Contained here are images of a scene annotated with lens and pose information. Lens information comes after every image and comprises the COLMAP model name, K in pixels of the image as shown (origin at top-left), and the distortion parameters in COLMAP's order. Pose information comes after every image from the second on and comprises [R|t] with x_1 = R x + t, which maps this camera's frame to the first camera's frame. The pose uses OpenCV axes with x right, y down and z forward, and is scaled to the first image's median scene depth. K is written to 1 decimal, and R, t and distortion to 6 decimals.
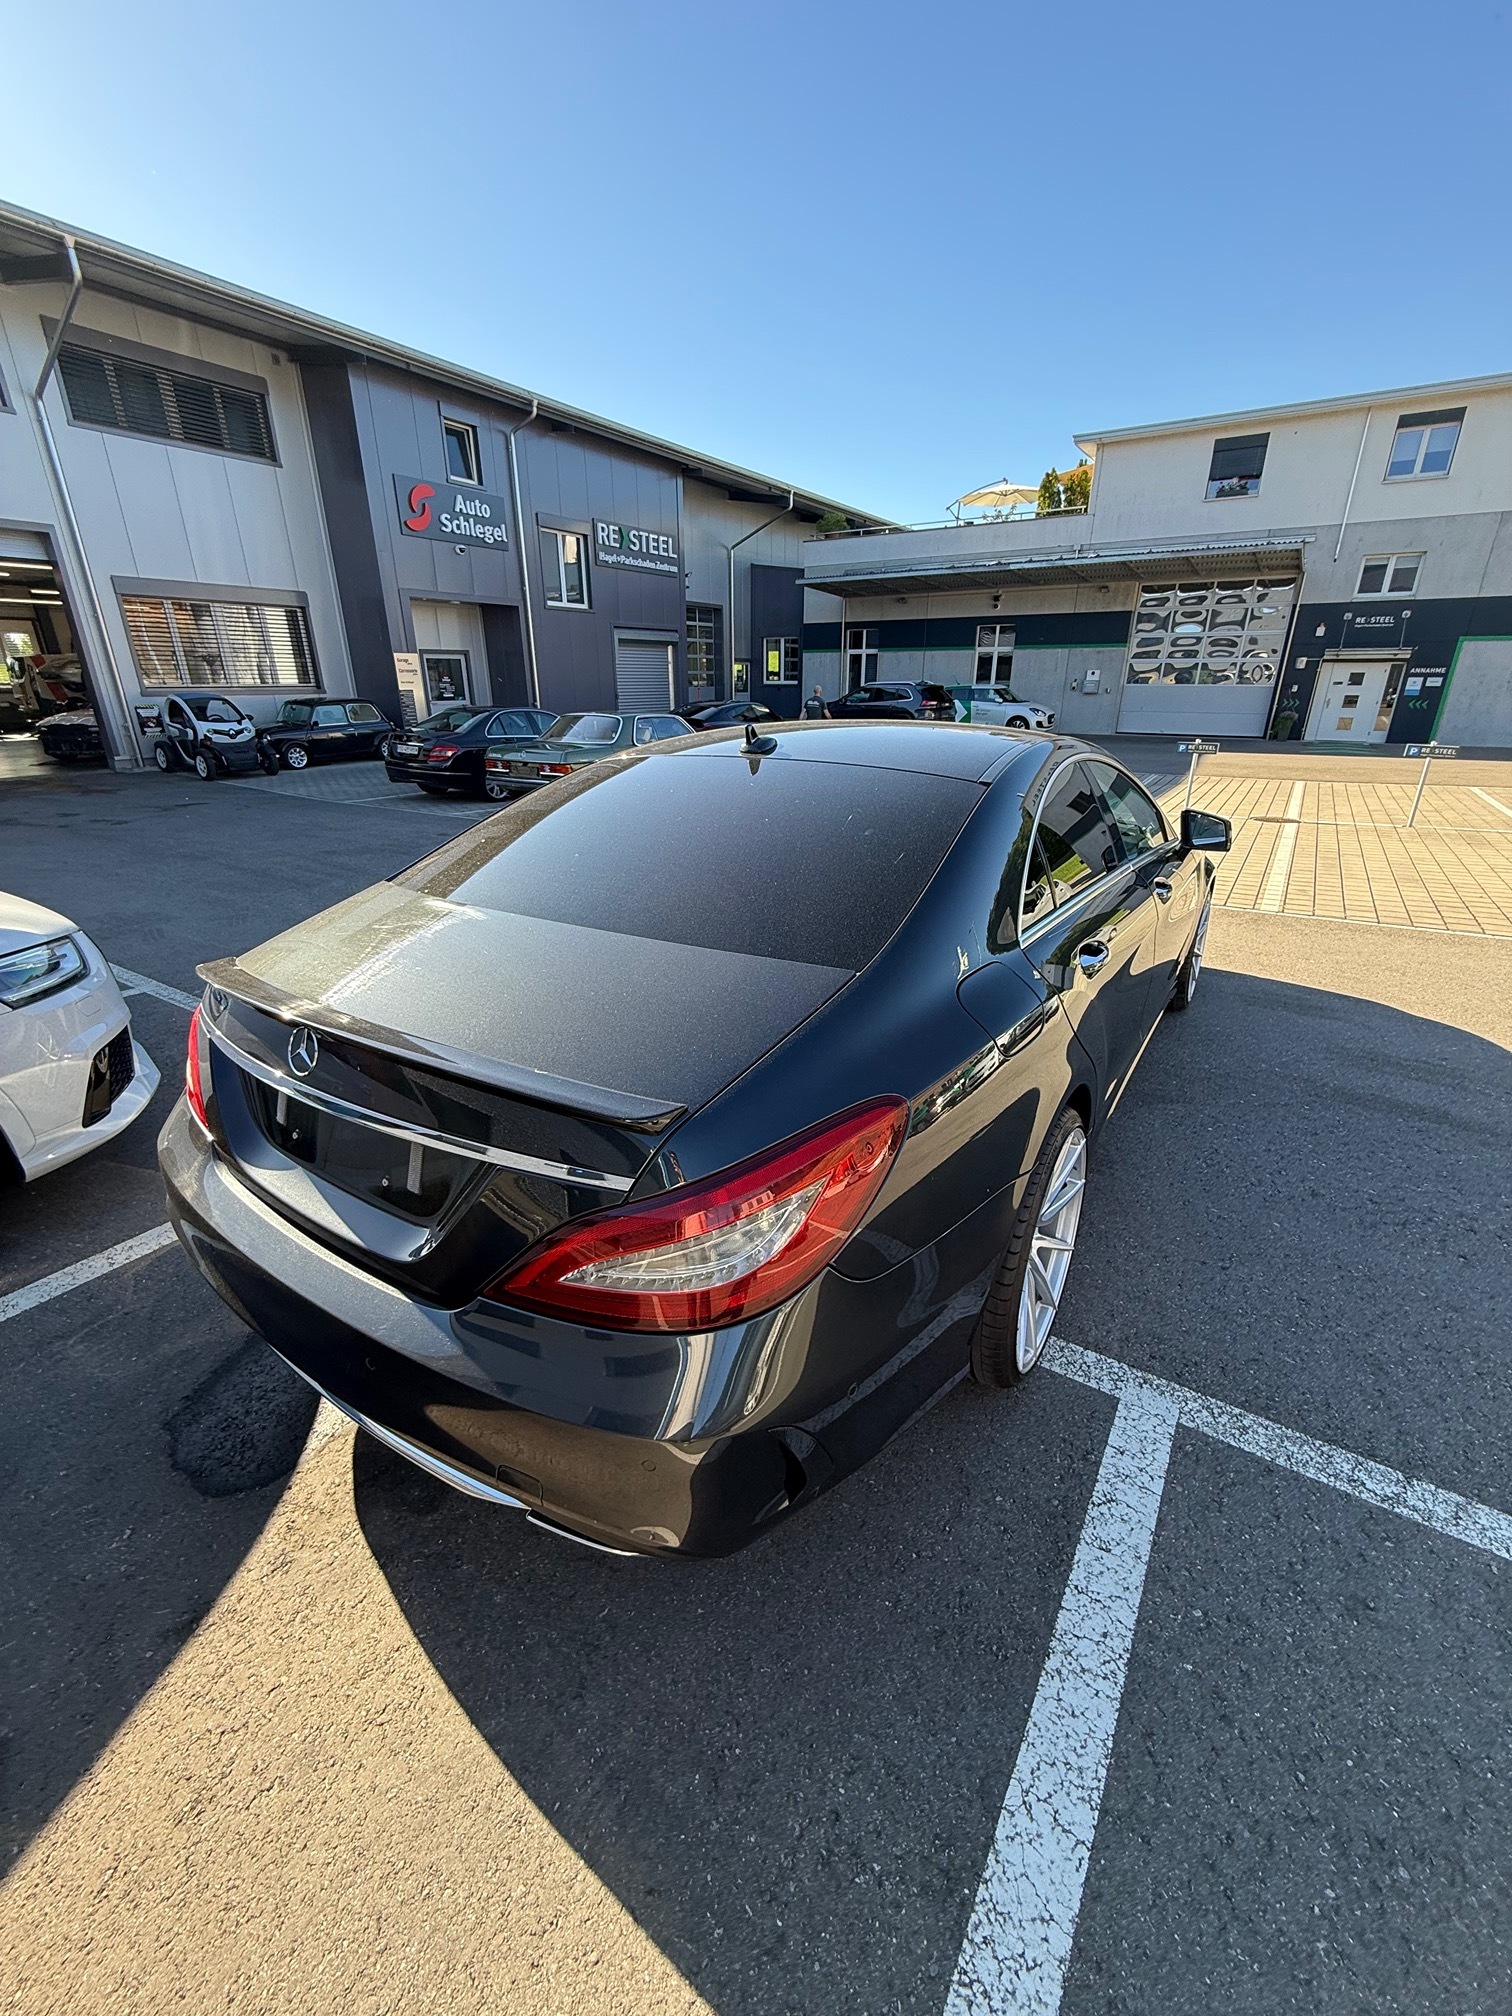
lens RADIAL K [[805.6, 0, 766.1], [0, 805.6, 1008.9], [0, 0, 1]] dist [-0.001036, -0.000230]
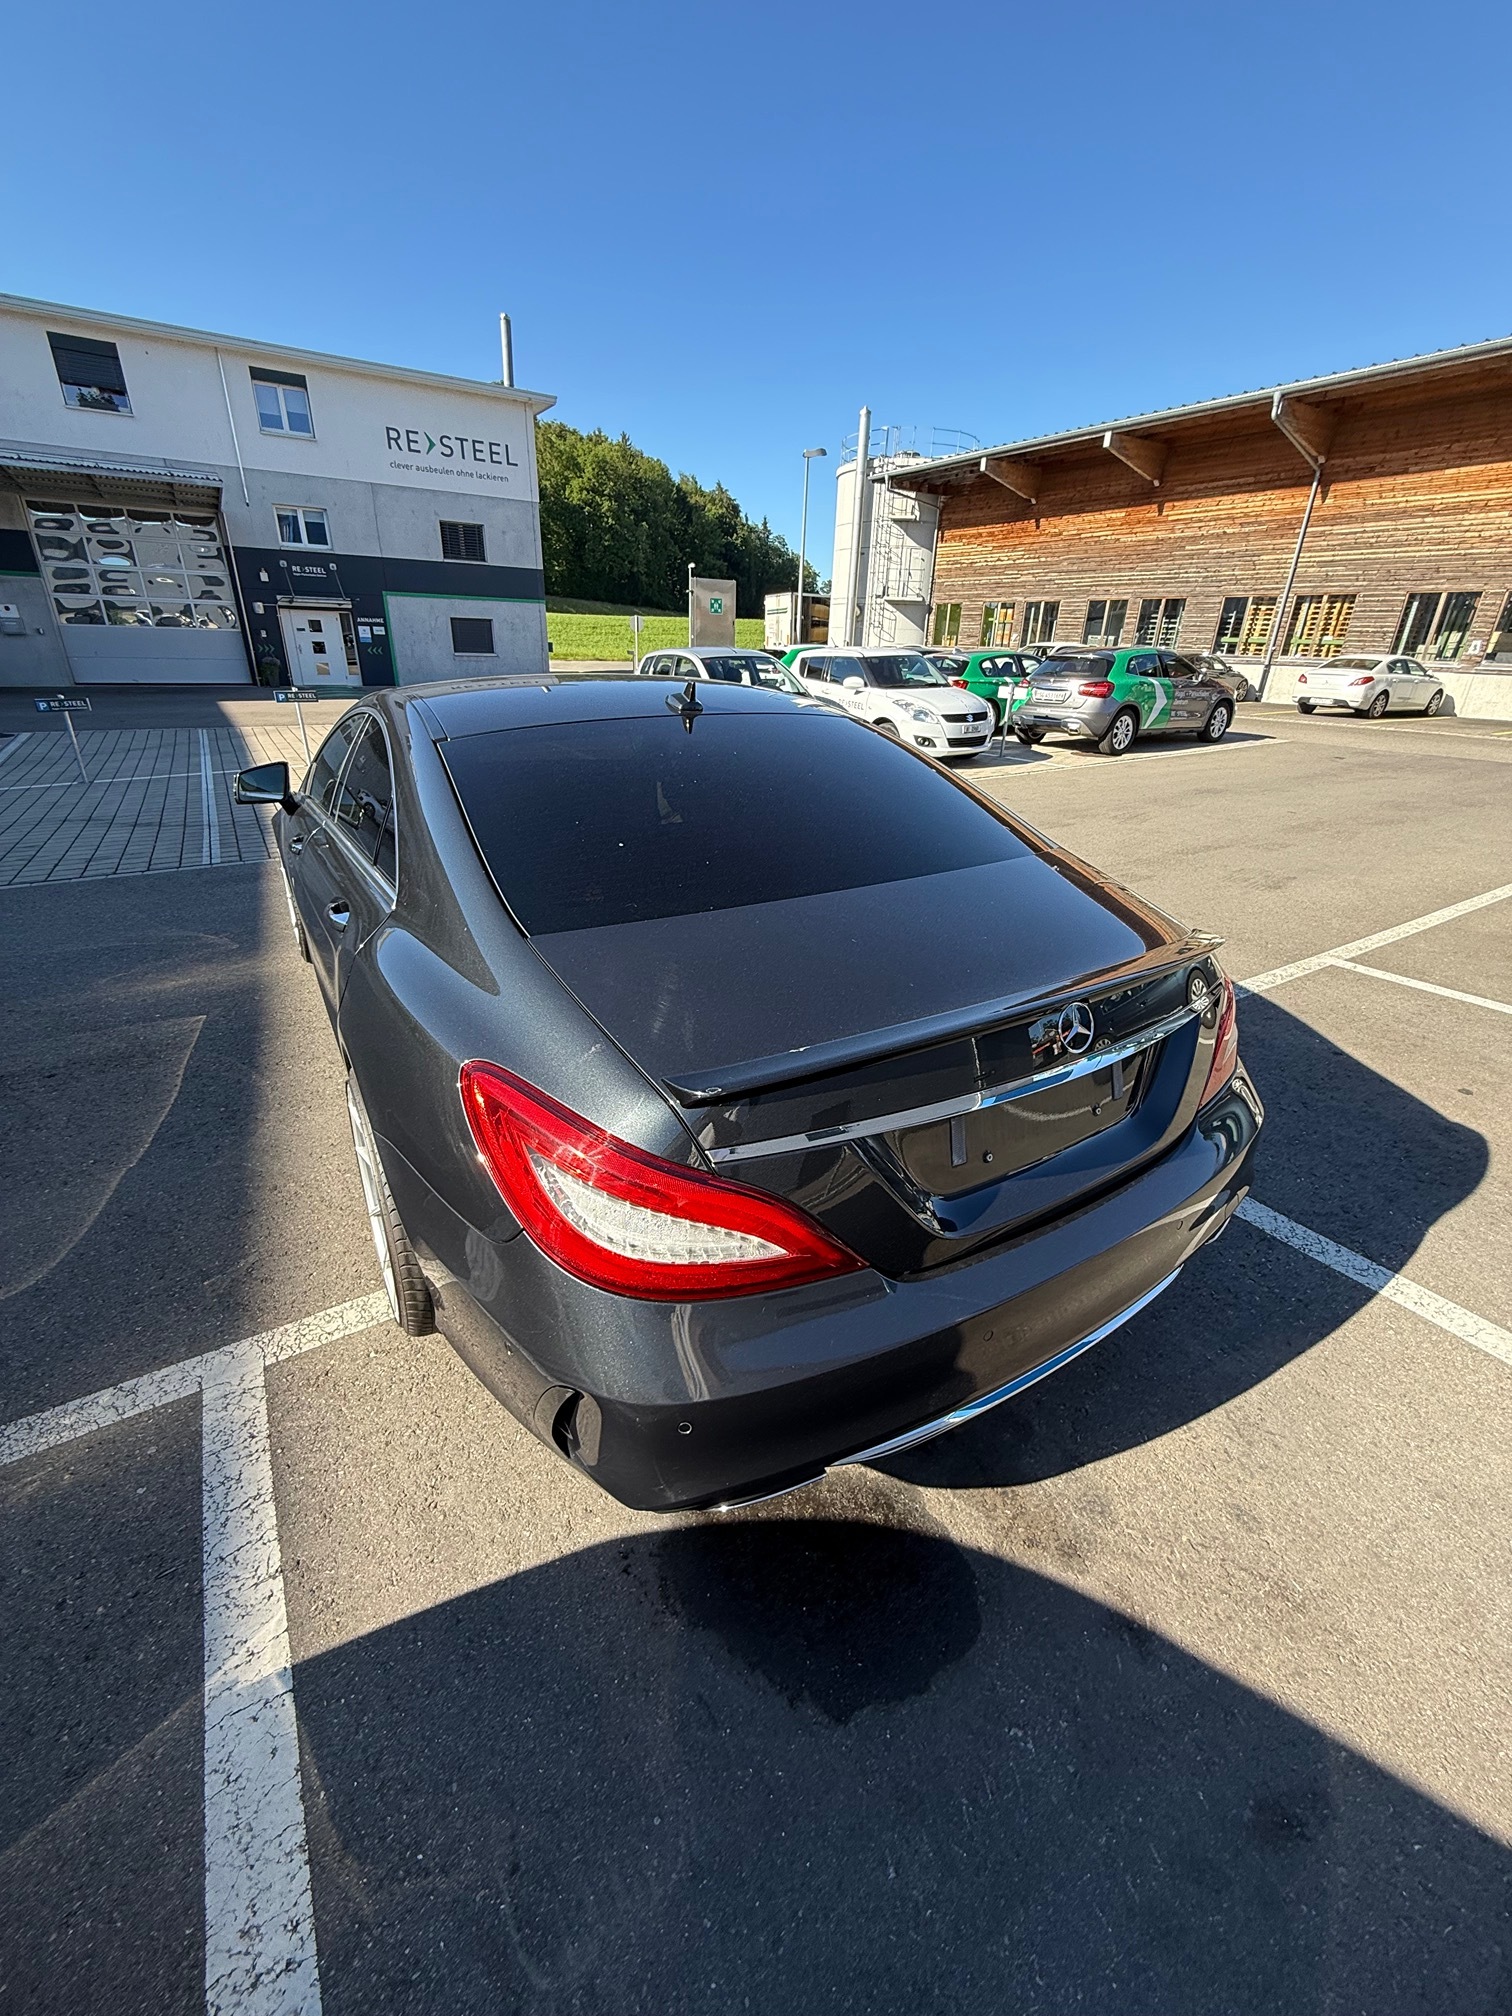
lens RADIAL K [[805.6, 0, 760.0], [0, 805.6, 1005.8], [0, 0, 1]] dist [-0.001036, -0.000230]
pose [[0.413916, -0.363263, 0.834694, -1.216274], [0.317998, 0.916862, 0.241331, -0.237060], [-0.852966, 0.165540, 0.495021, 0.672158]]
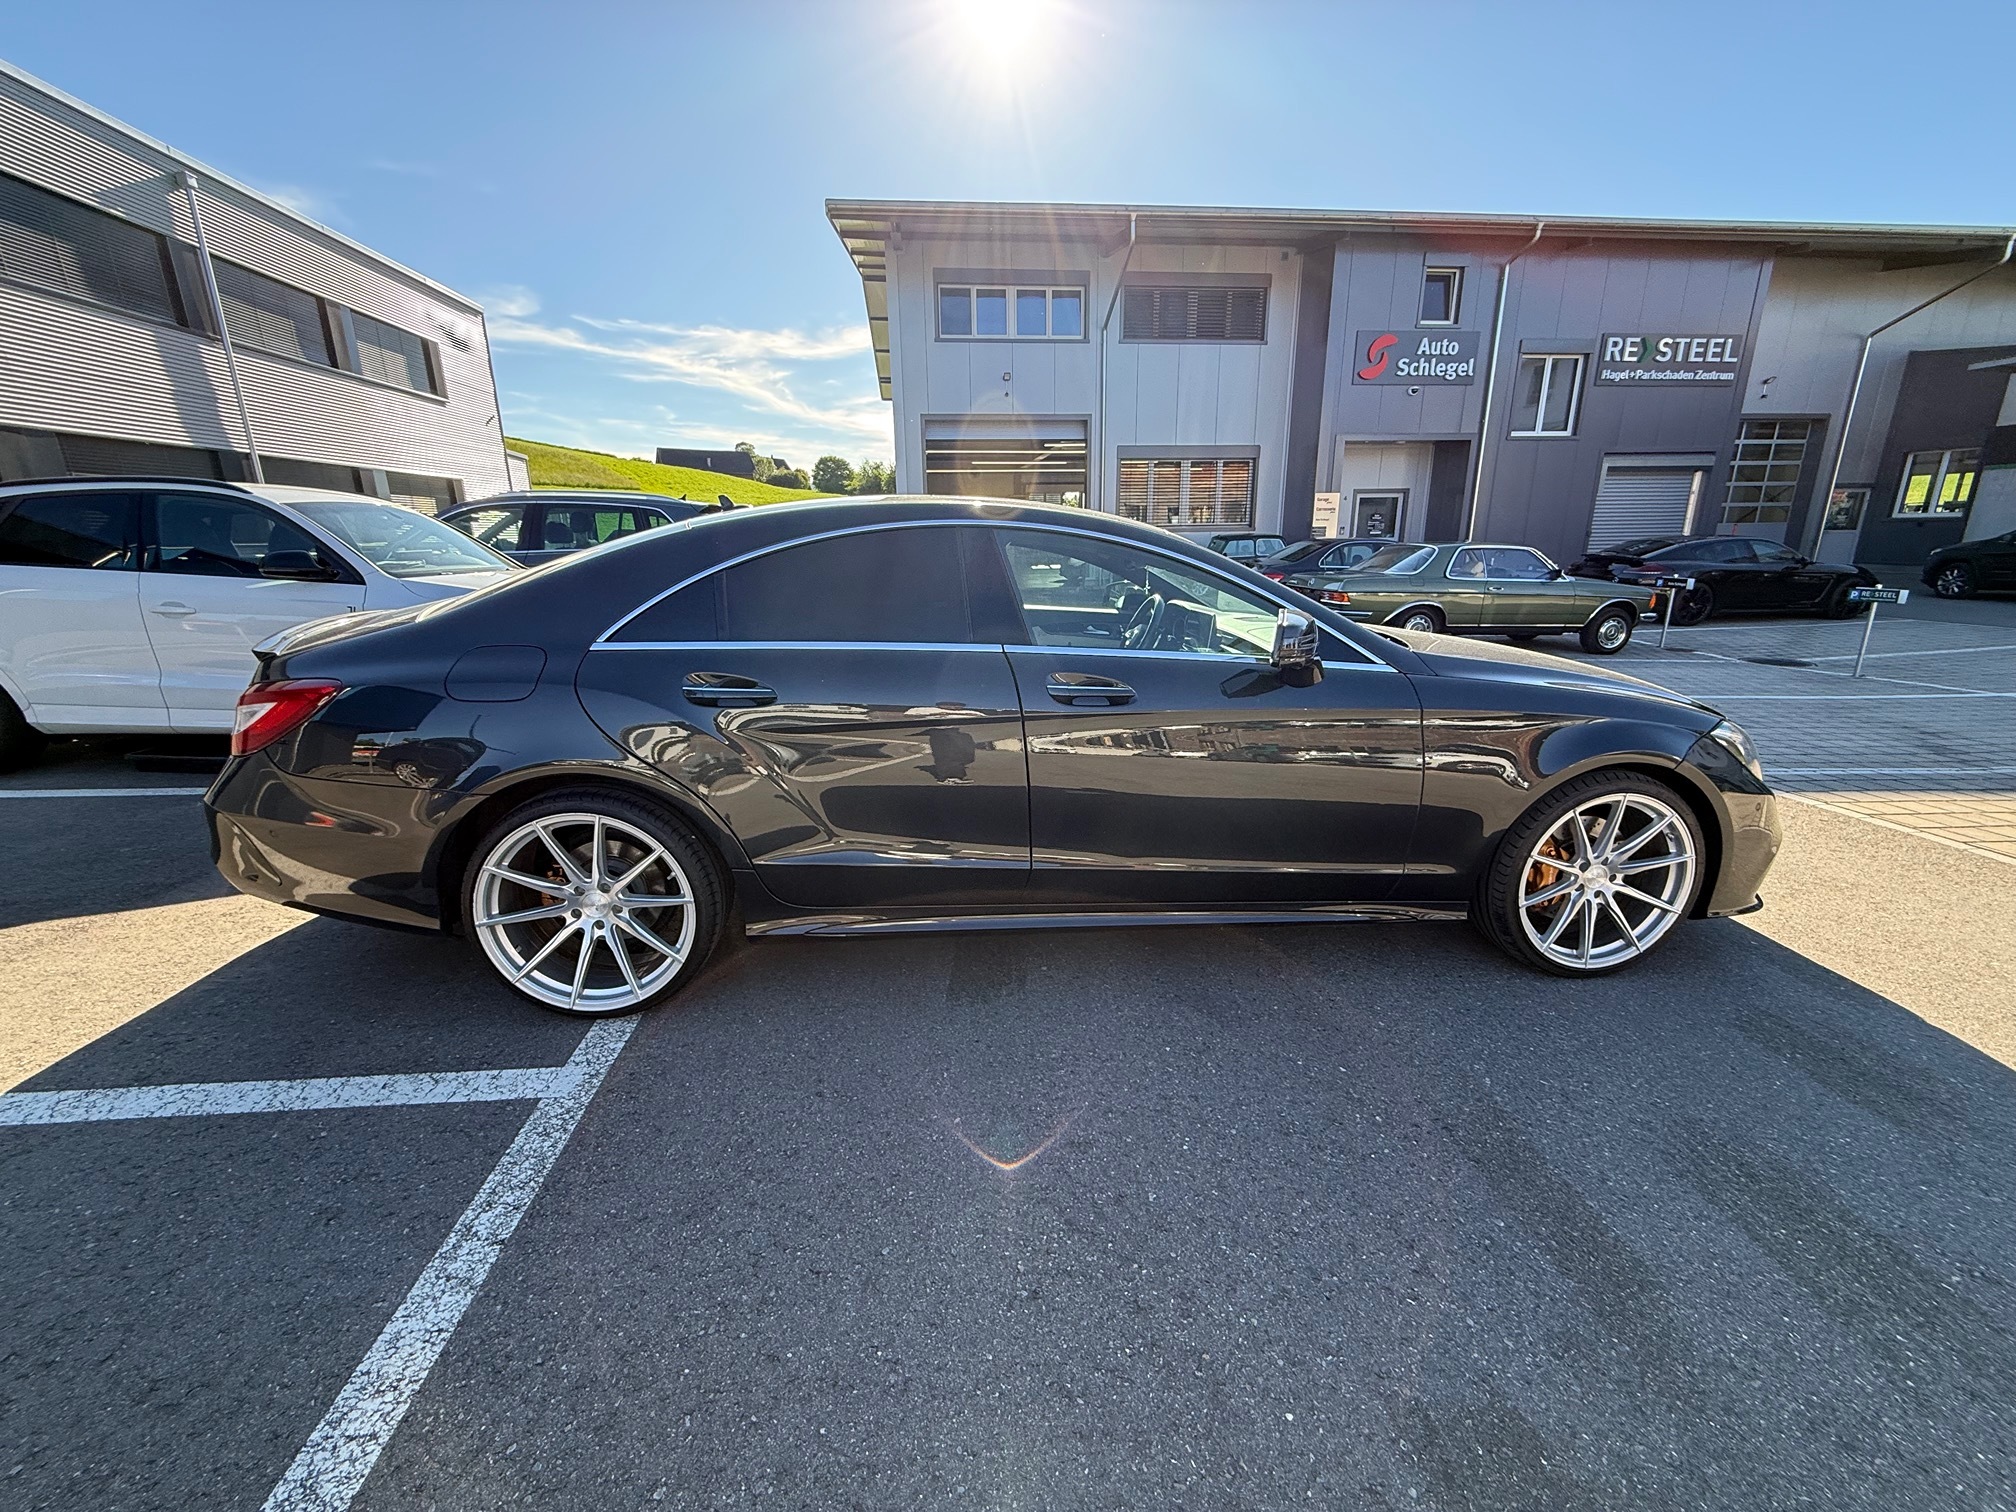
lens RADIAL K [[805.6, 0, 997.2], [0, 805.6, 758.3], [0, 0, 1]] dist [-0.001036, -0.000230]
pose [[0.622243, 0.204147, -0.755737, 0.144140], [-0.284319, 0.958409, 0.024798, -0.010531], [0.729367, 0.199440, 0.654406, 0.058640]]
